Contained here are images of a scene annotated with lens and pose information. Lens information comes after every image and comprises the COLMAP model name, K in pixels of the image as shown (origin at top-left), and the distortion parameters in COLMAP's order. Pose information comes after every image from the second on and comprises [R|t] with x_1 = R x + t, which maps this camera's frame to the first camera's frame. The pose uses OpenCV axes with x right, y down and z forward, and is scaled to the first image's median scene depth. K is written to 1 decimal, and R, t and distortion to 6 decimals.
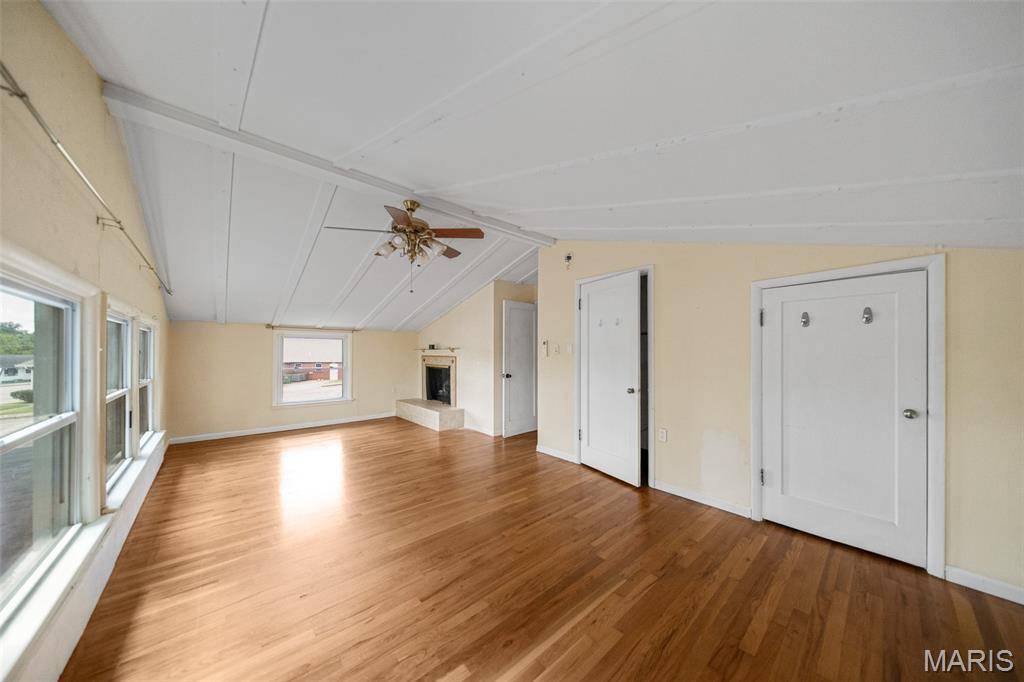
lens RADIAL K [[318.8, 0, 508.1], [0, 318.8, 352.5], [0, 0, 1]] dist [0.000383, -0.000033]
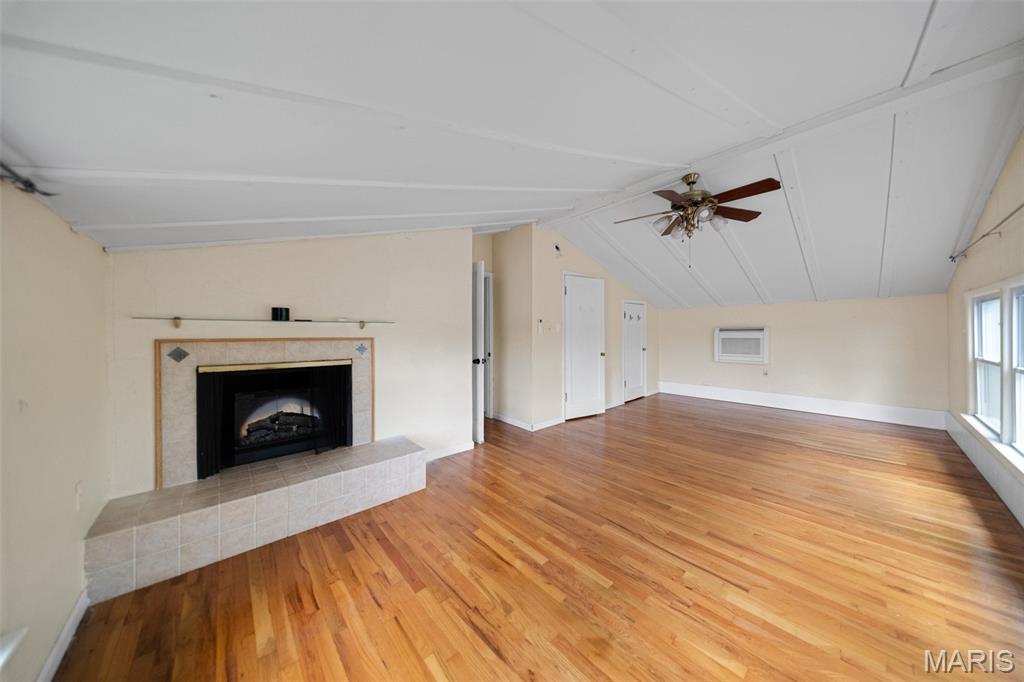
lens RADIAL K [[326.8, 0, 509.3], [0, 326.8, 344.5], [0, 0, 1]] dist [0.000297, -0.000128]
pose [[-0.006693, -0.032698, 0.999443, -0.923248], [0.003143, 0.999460, 0.032719, 0.009181], [-0.999973, 0.003360, -0.006587, 1.104917]]
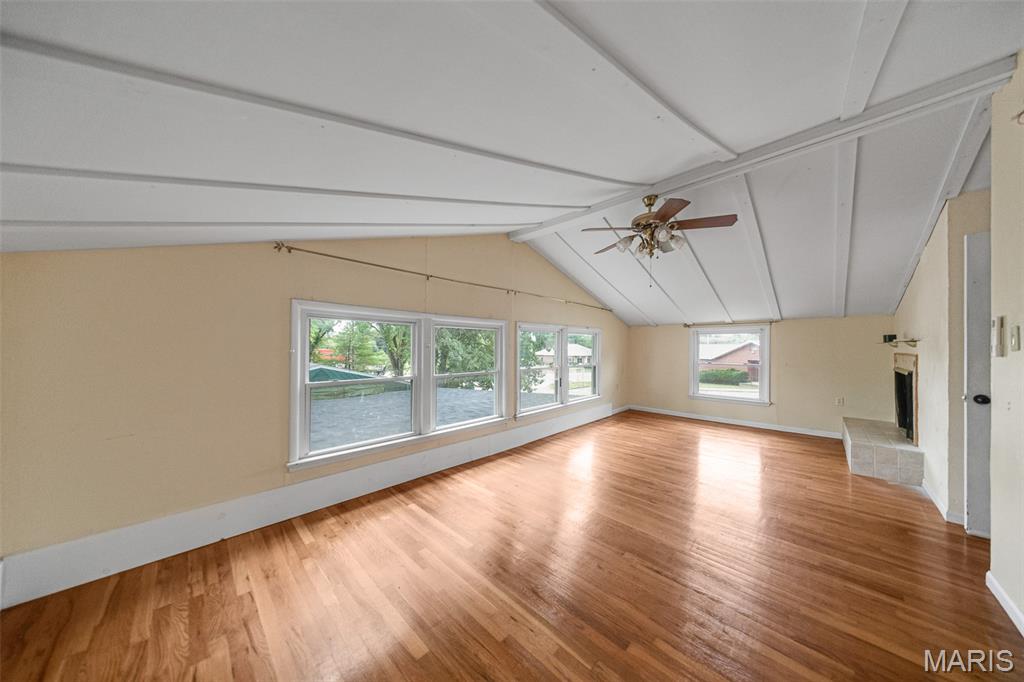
lens RADIAL K [[326.8, 0, 509.3], [0, 326.8, 344.5], [0, 0, 1]] dist [0.000297, -0.000128]
pose [[0.076692, -0.013048, -0.996969, 0.478621], [-0.001095, 0.999913, -0.013171, 0.003973], [0.997054, 0.002101, 0.076671, 0.338411]]
